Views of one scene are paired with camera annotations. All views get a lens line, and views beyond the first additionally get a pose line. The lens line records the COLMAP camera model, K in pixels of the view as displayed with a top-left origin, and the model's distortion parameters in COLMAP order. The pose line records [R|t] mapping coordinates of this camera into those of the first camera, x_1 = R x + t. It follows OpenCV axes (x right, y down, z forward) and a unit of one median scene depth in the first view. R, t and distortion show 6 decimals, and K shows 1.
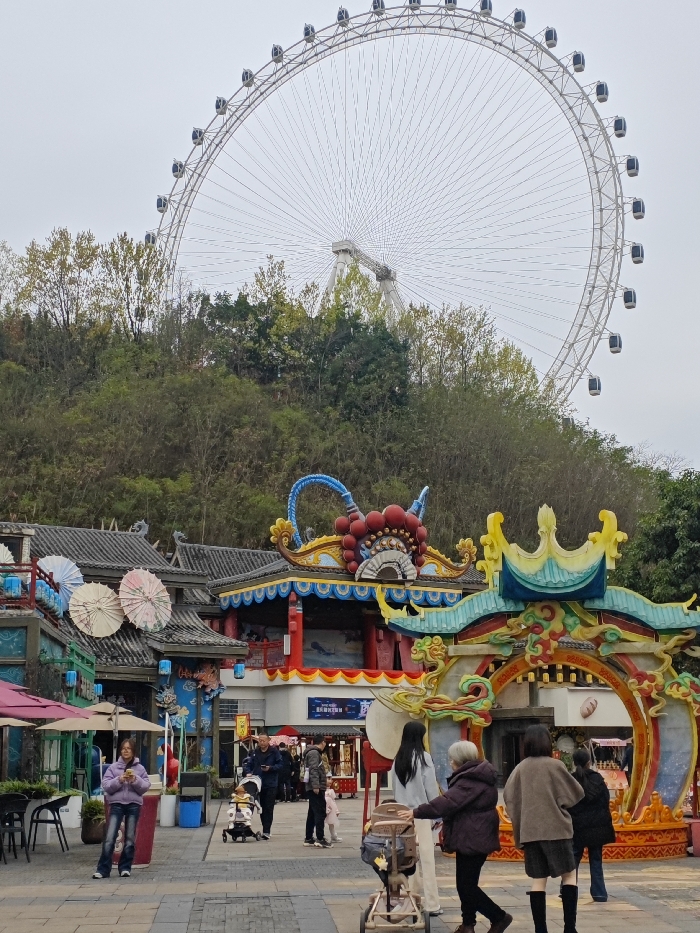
lens RADIAL K [[1367.2, 0, 349.2], [0, 1367.2, 460.9], [0, 0, 1]] dist [0.058694, 0.000000]
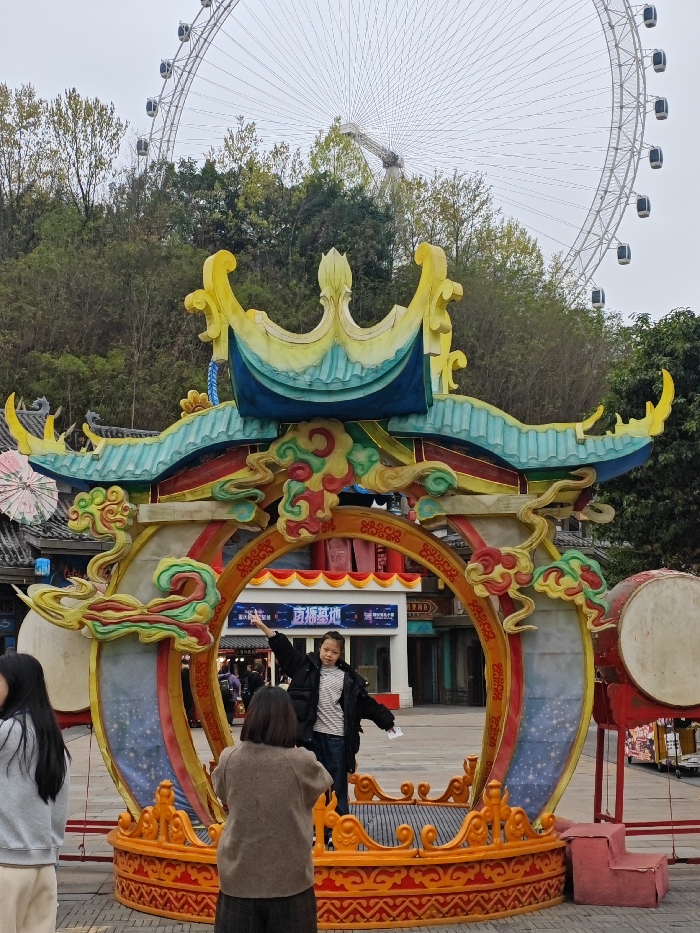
lens RADIAL K [[1367.2, 0, 350.5], [0, 1367.2, 472.5], [0, 0, 1]] dist [0.058694, 0.000000]
pose [[0.999824, -0.004897, -0.018124, 0.164709], [0.006254, 0.997120, 0.075577, 0.082170], [0.017702, -0.075677, 0.996975, 0.465580]]
